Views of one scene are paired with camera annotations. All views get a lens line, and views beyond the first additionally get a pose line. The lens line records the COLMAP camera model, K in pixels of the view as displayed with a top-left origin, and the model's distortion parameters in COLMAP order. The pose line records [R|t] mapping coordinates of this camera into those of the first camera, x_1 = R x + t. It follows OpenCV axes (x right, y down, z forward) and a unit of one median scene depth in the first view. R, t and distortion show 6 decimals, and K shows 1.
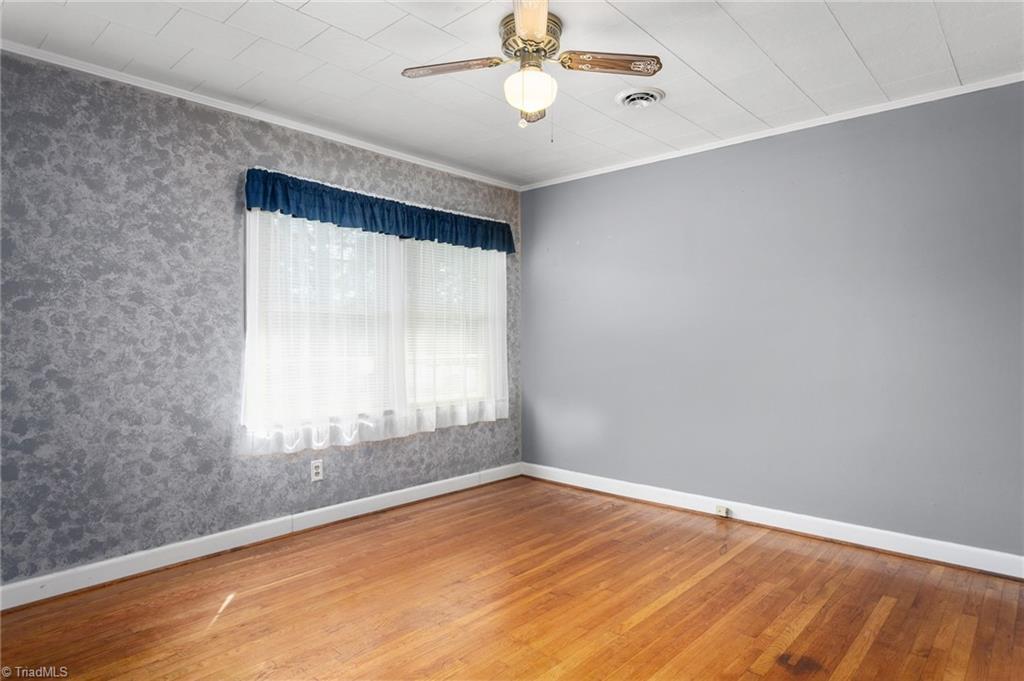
lens RADIAL K [[591.8, 0, 510.7], [0, 591.8, 343.2], [0, 0, 1]] dist [-0.011239, 0.009946]
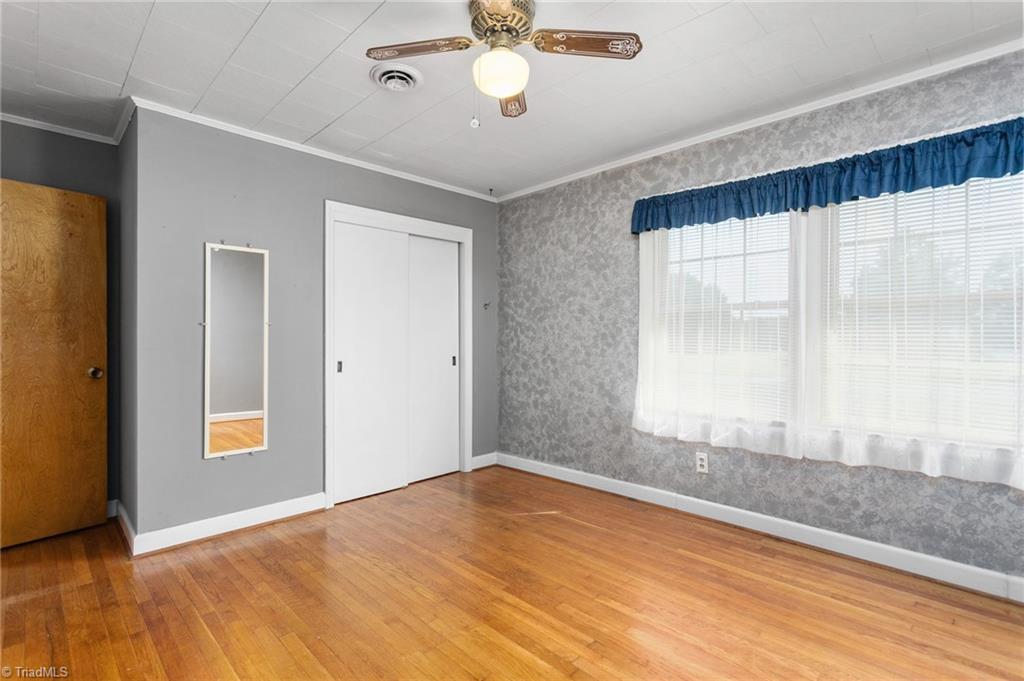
lens RADIAL K [[496.0, 0, 509.8], [0, 496.0, 336.0], [0, 0, 1]] dist [0.009394, -0.000755]
pose [[-0.060821, 0.002795, -0.998145, 0.653734], [-0.002486, 0.999993, 0.002952, -0.012158], [0.998146, 0.002660, -0.060814, 0.818723]]
